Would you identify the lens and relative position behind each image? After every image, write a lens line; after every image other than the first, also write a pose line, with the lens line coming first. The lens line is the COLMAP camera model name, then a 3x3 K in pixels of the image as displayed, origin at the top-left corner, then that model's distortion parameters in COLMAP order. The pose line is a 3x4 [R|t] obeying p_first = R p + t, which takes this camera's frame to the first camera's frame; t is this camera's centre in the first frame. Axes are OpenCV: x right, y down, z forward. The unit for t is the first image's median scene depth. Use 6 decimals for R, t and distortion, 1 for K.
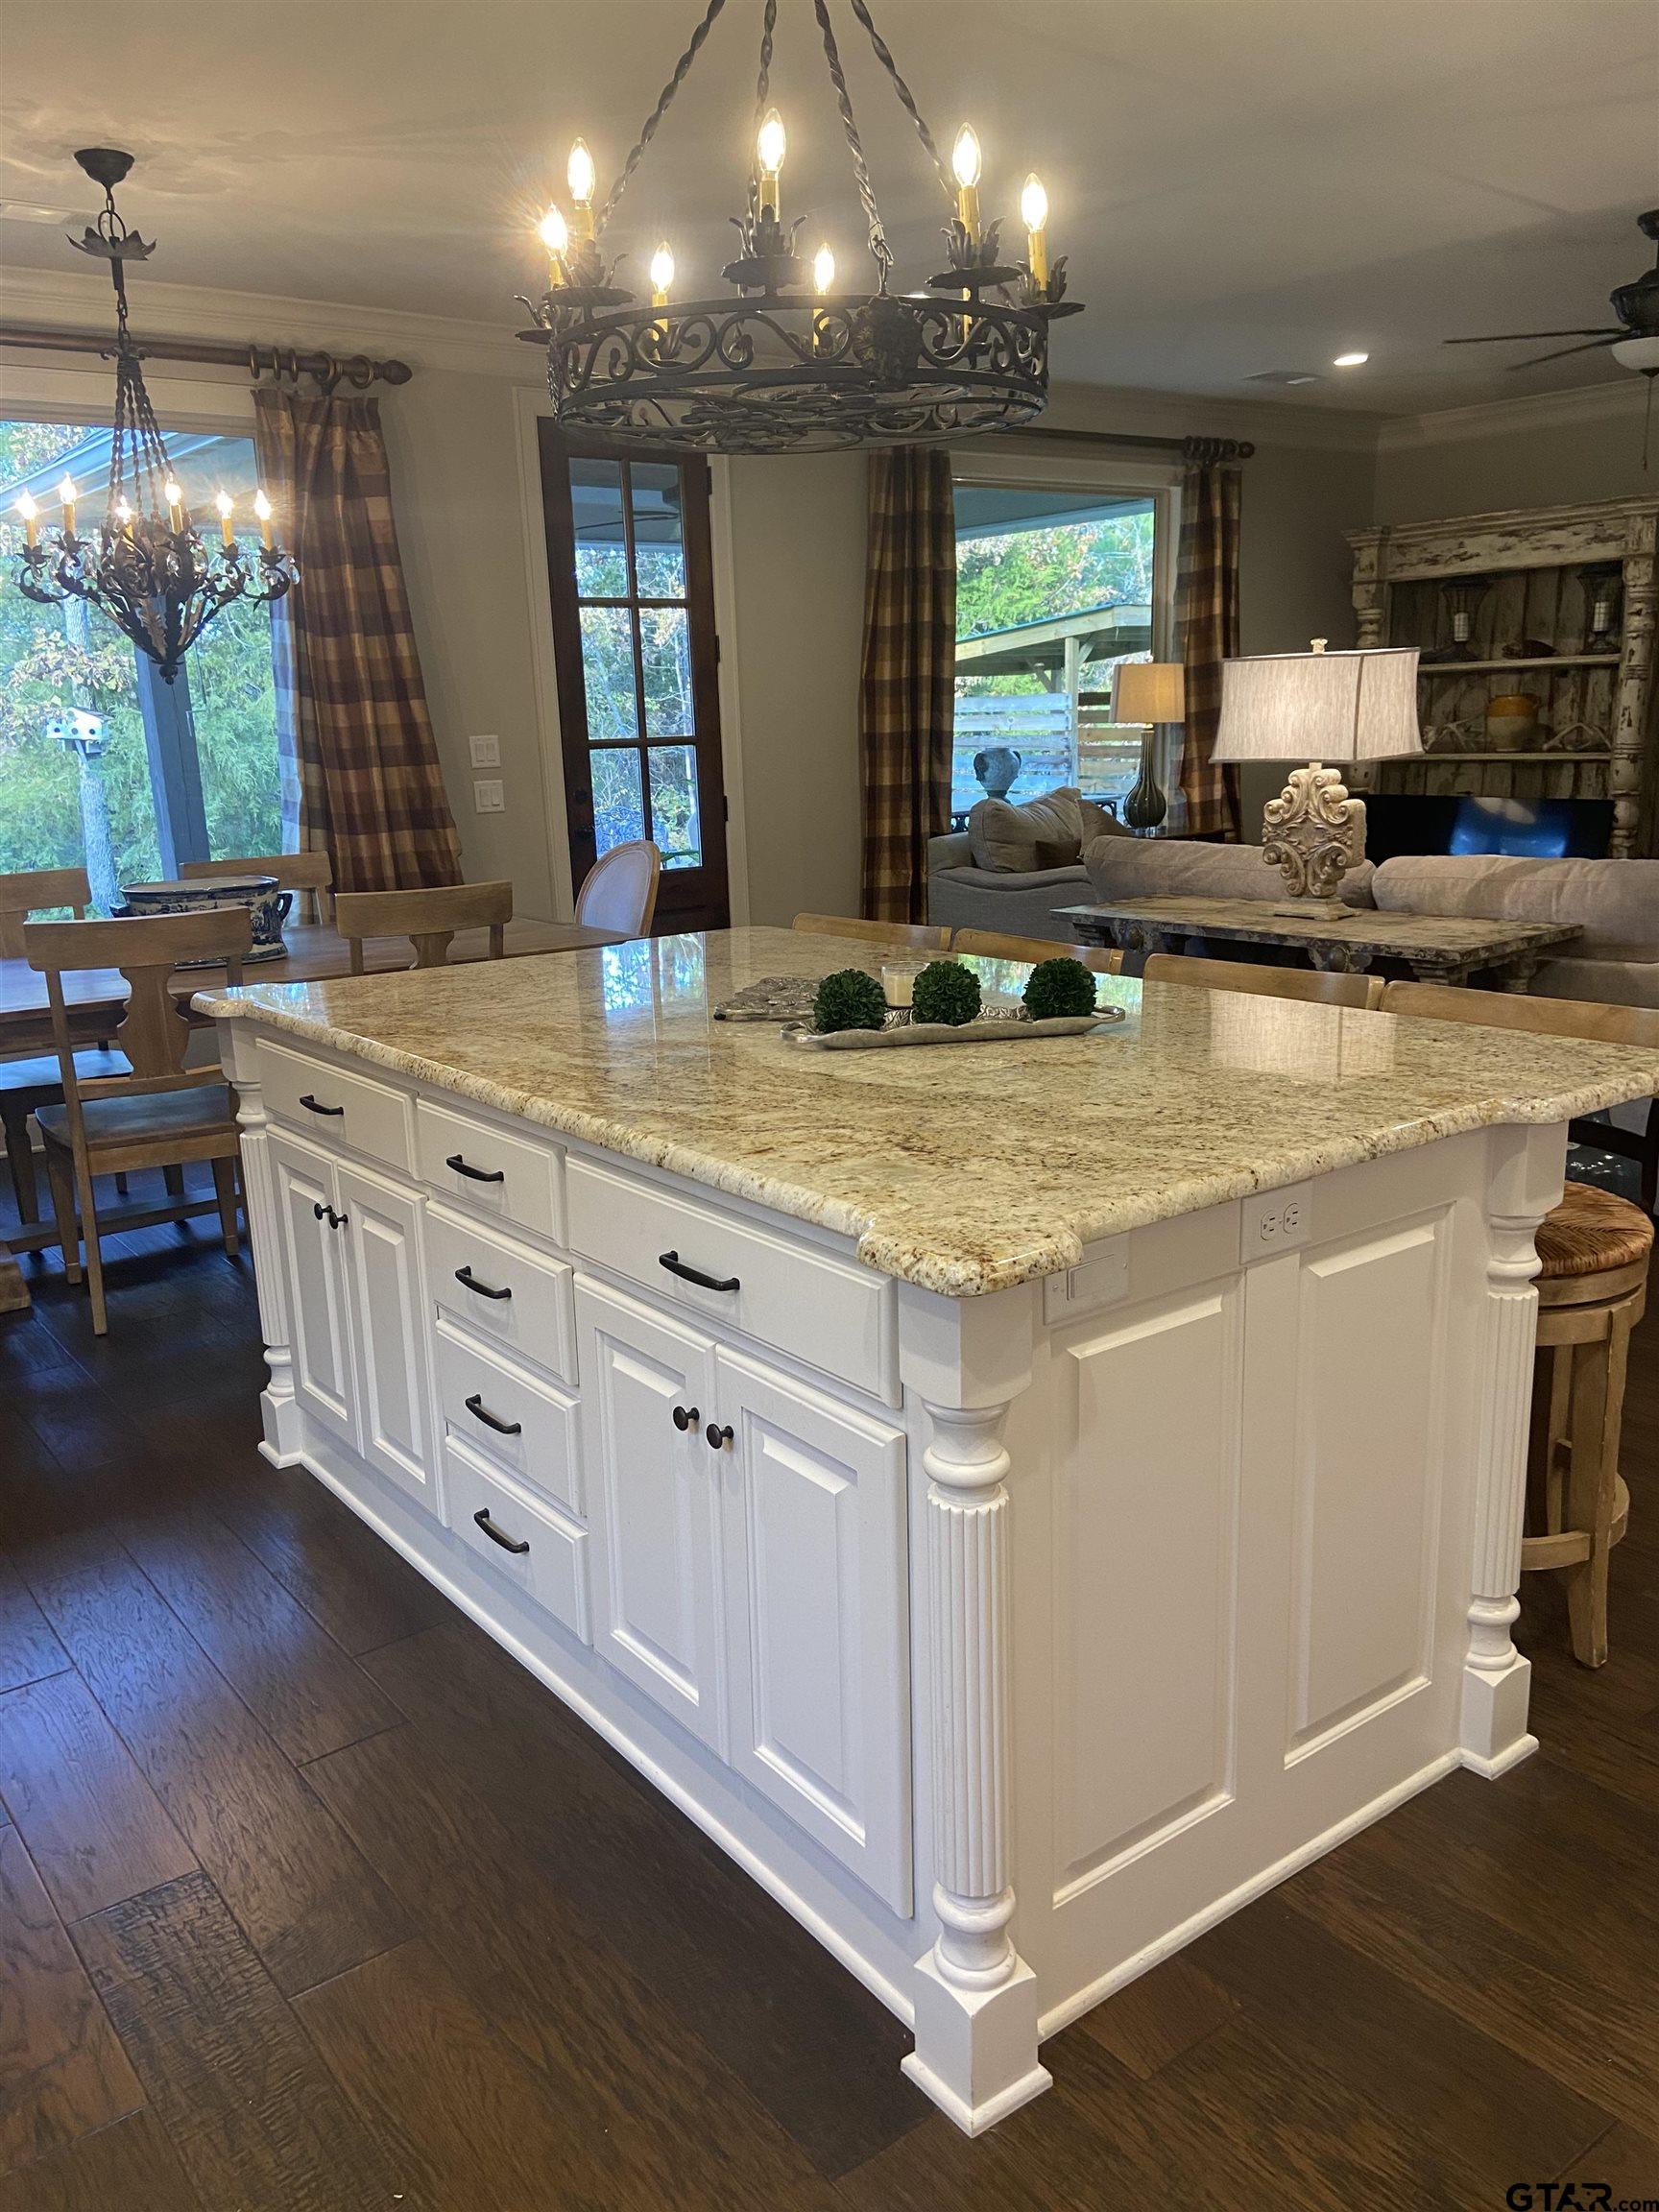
lens RADIAL K [[1675.8, 0, 820.8], [0, 1675.8, 1105.9], [0, 0, 1]] dist [0.084385, -0.079166]
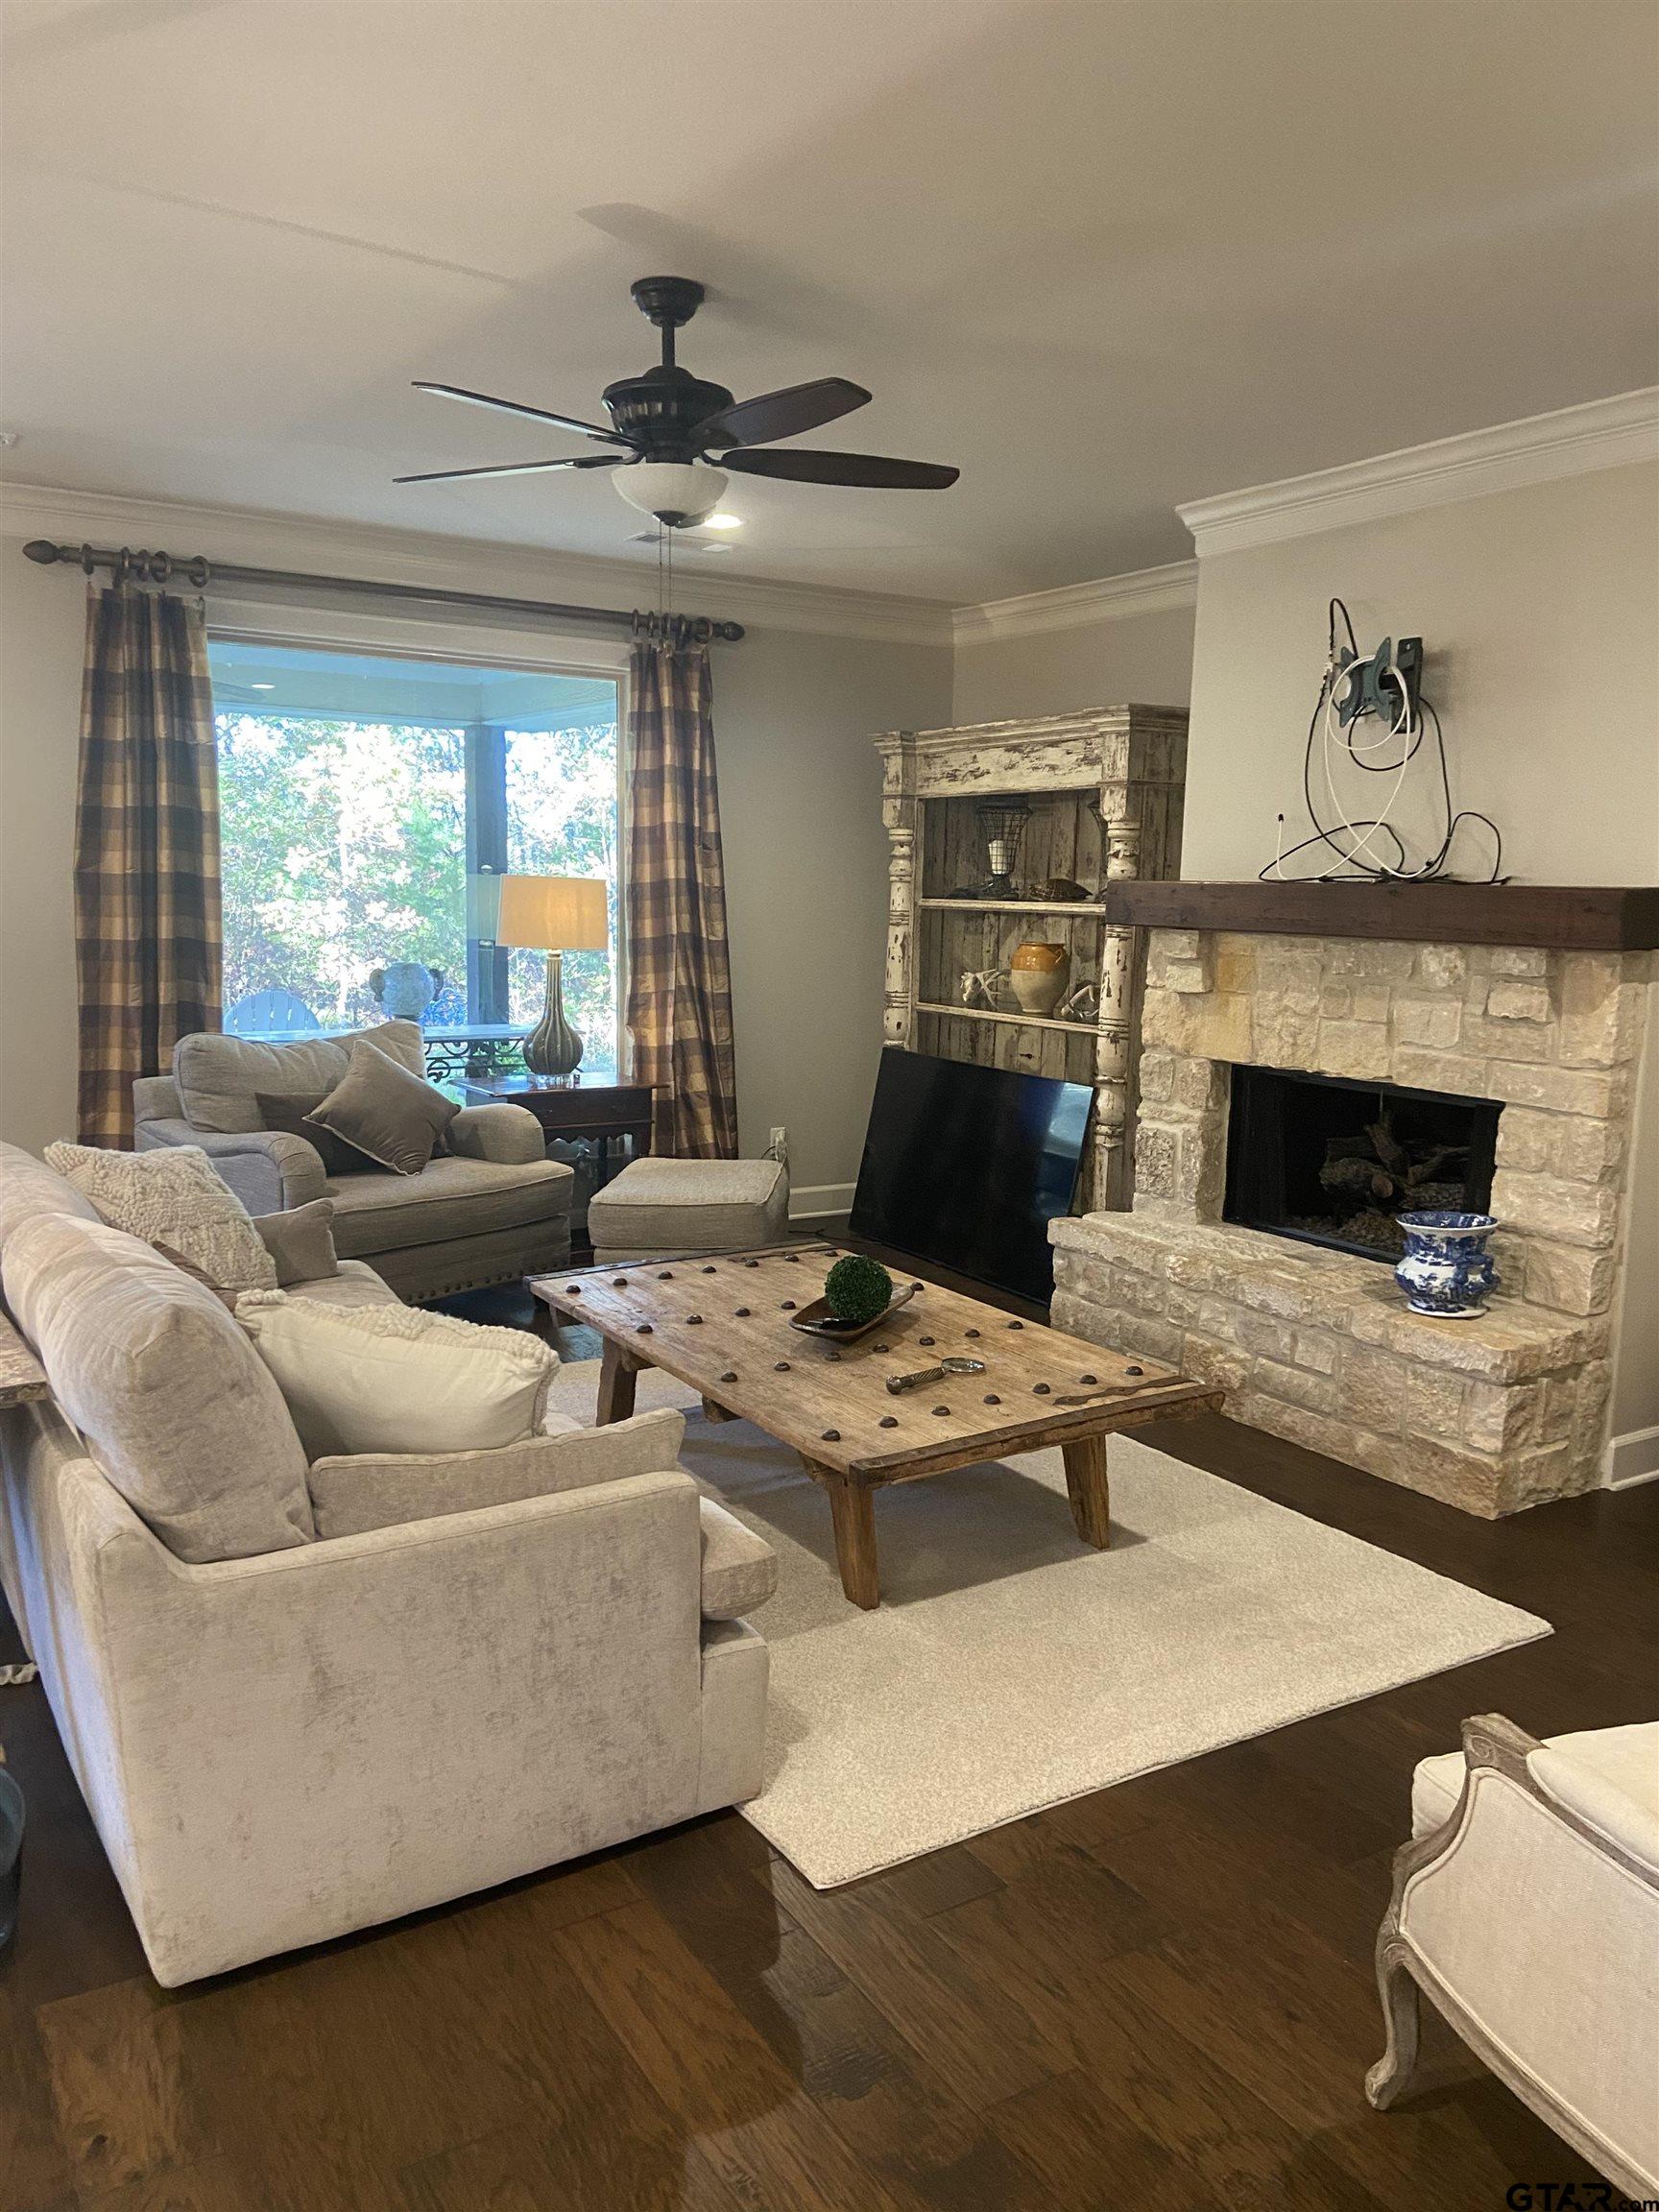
lens RADIAL K [[1675.8, 0, 833.3], [0, 1675.8, 1109.7], [0, 0, 1]] dist [0.084385, -0.079166]
pose [[0.994544, 0.068505, -0.078677, 0.385349], [-0.076026, 0.992381, -0.096951, -0.081279], [0.071436, 0.102404, 0.992175, 0.218610]]
